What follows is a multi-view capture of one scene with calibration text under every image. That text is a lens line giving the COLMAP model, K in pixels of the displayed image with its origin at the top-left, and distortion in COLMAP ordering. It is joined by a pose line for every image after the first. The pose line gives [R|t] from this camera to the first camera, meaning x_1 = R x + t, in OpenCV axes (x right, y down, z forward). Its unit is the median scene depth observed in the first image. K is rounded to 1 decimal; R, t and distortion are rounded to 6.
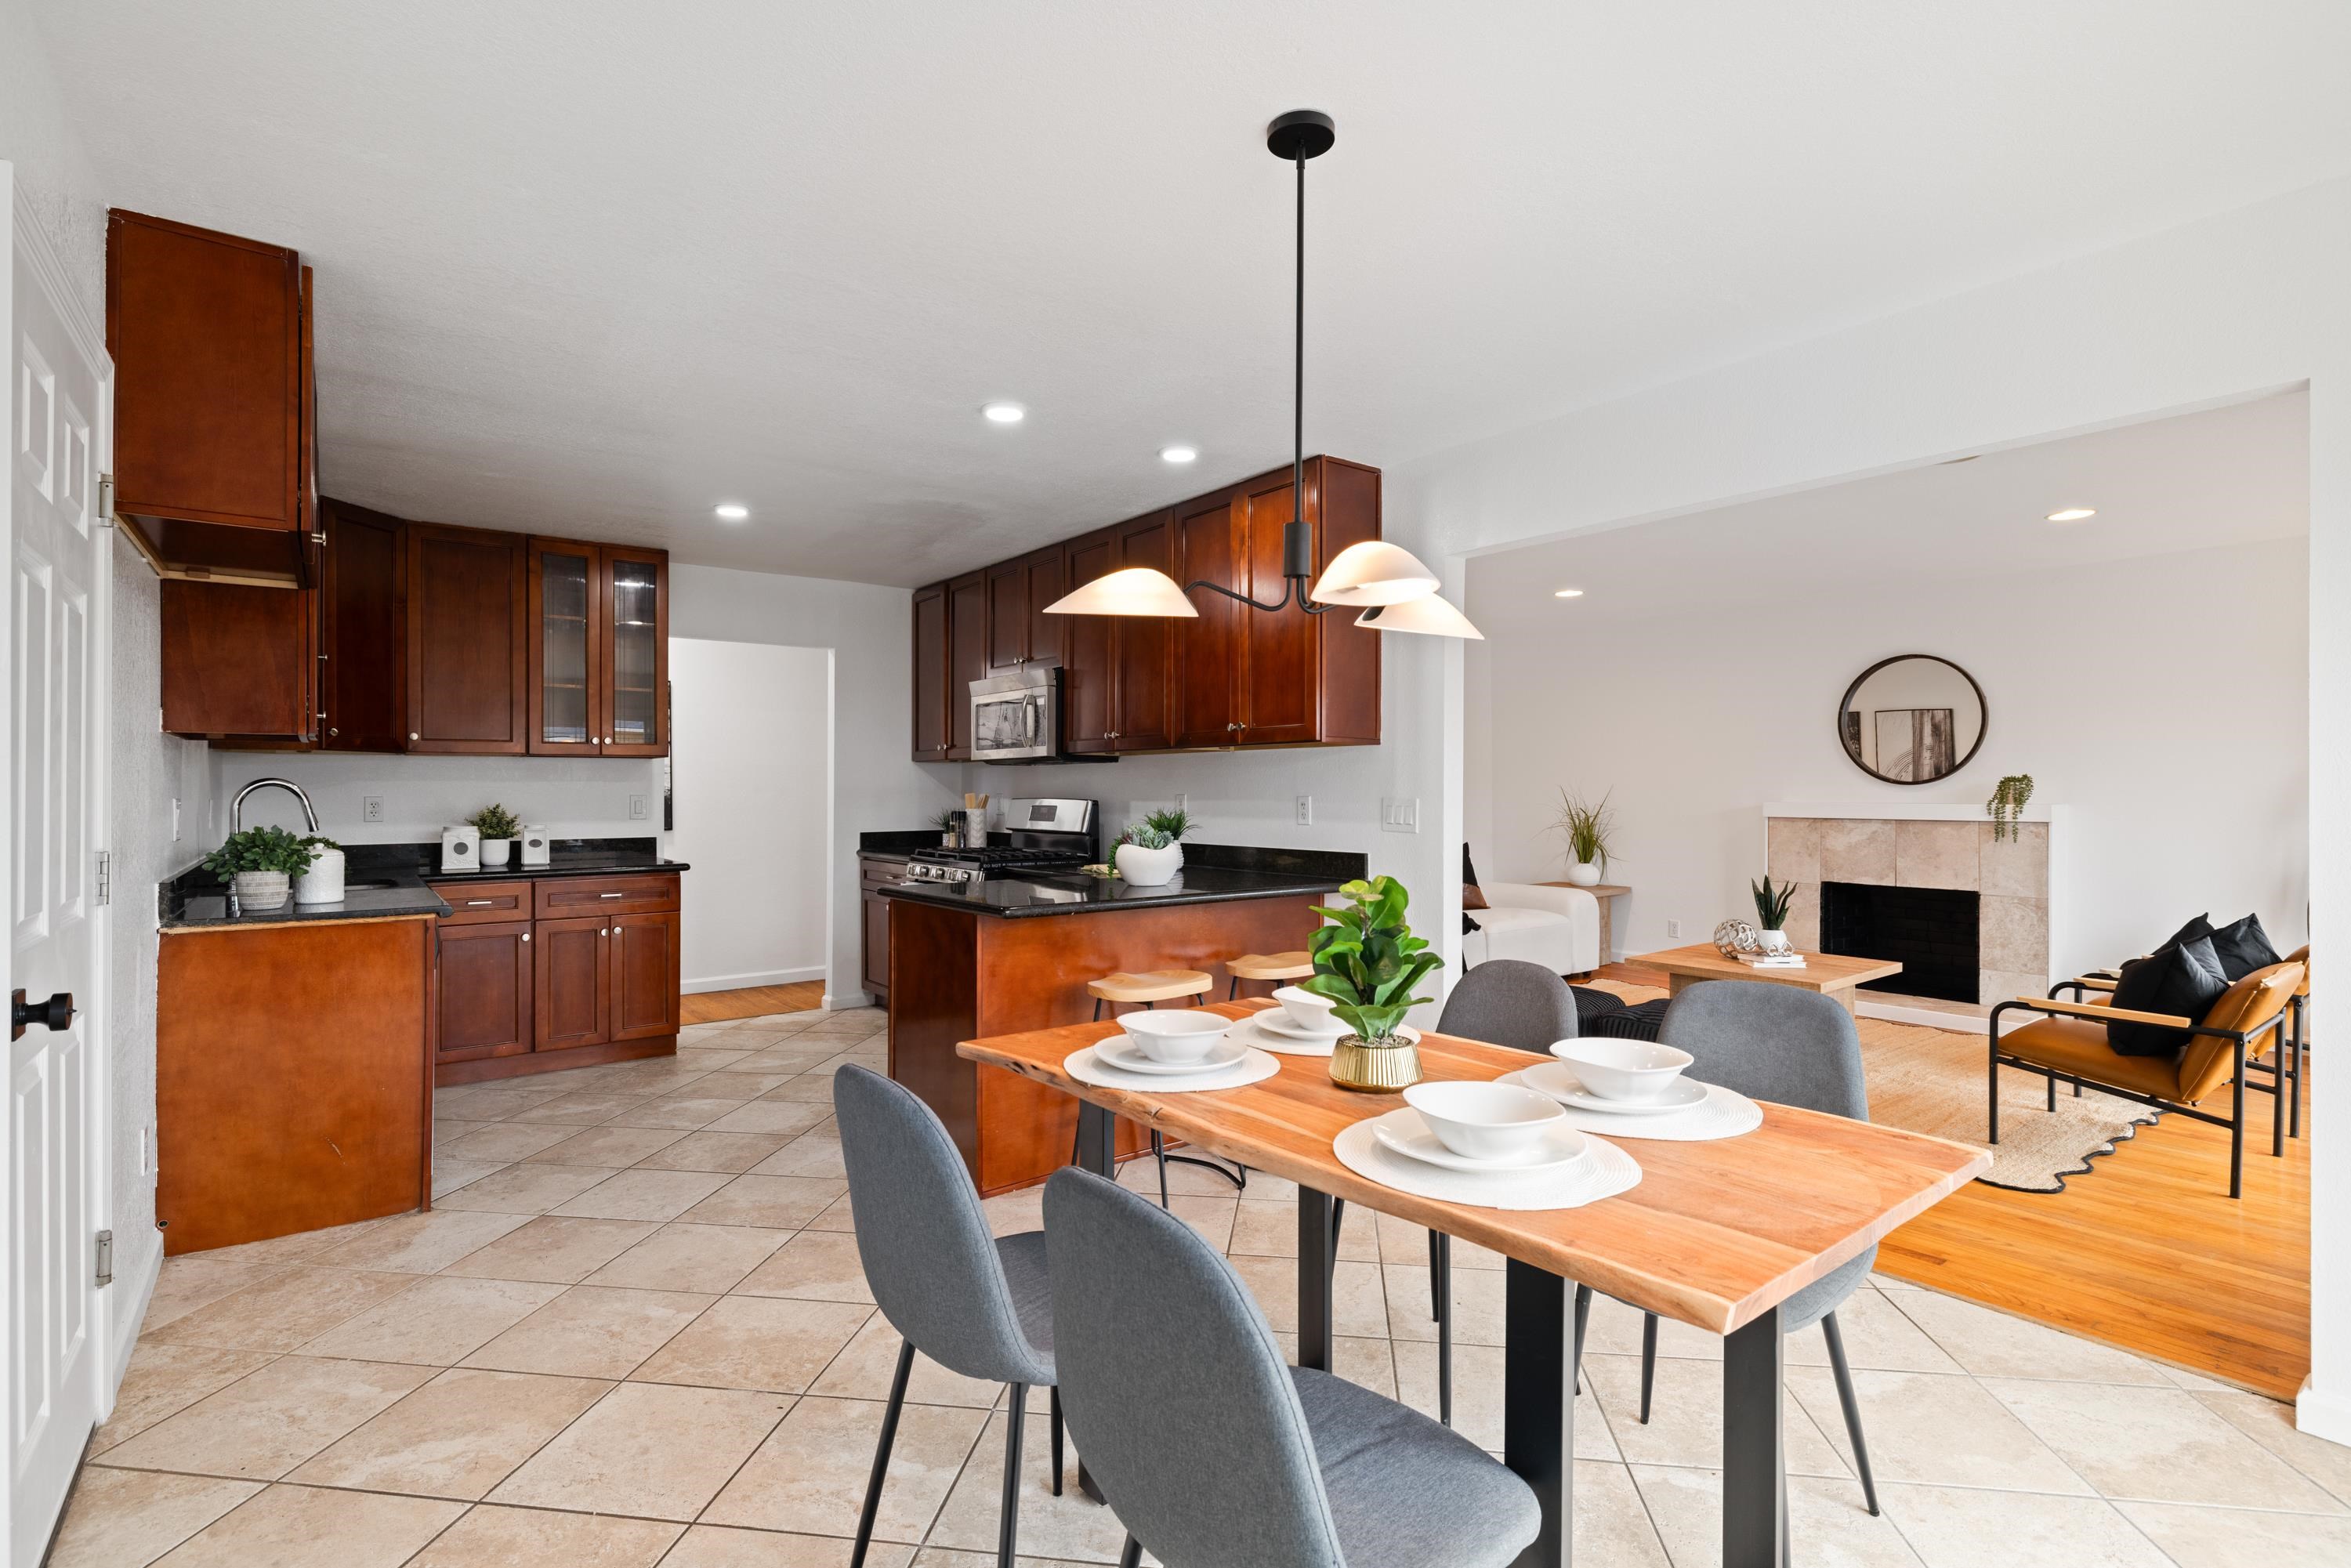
lens RADIAL K [[1096.8, 0, 1161.5], [0, 1096.8, 780.6], [0, 0, 1]] dist [-0.009902, 0.001283]
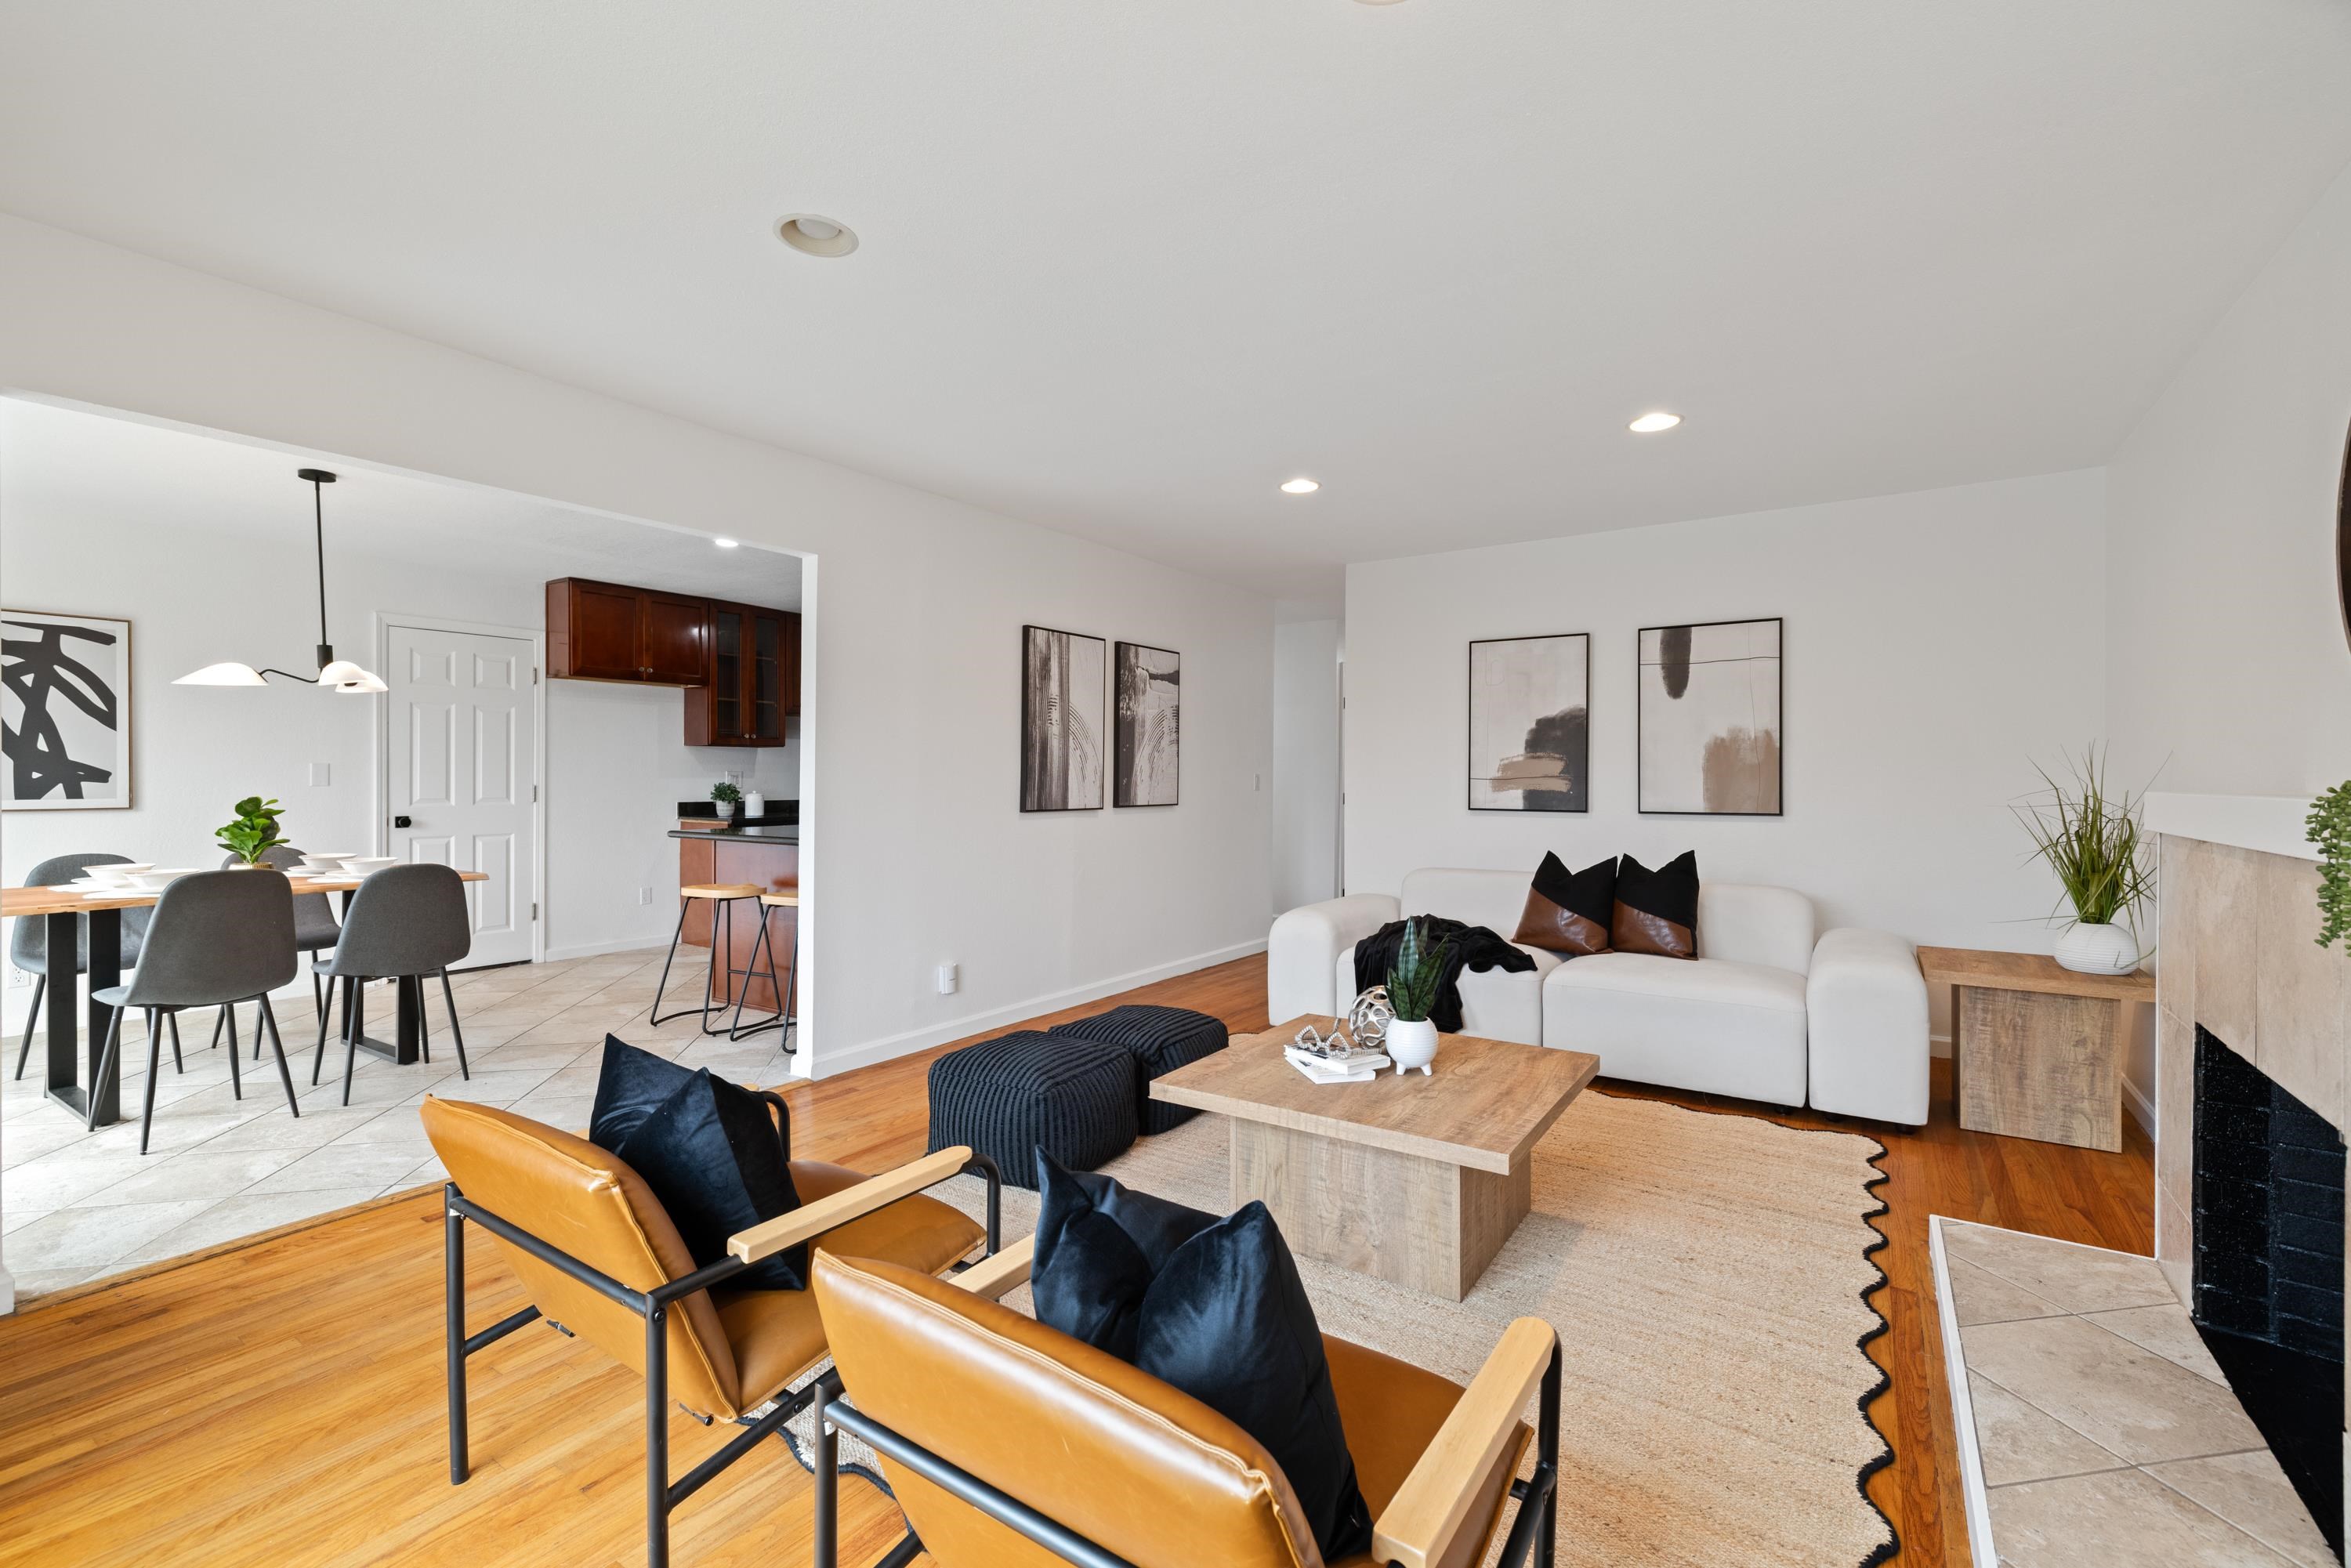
lens RADIAL K [[1017.7, 0, 1174.0], [0, 1017.7, 778.5], [0, 0, 1]] dist [-0.000349, 0.001424]
pose [[0.325429, 0.003547, -0.945560, 0.980960], [0.001392, 0.999990, 0.004231, 0.016822], [0.945565, -0.002693, 0.325421, 0.726535]]
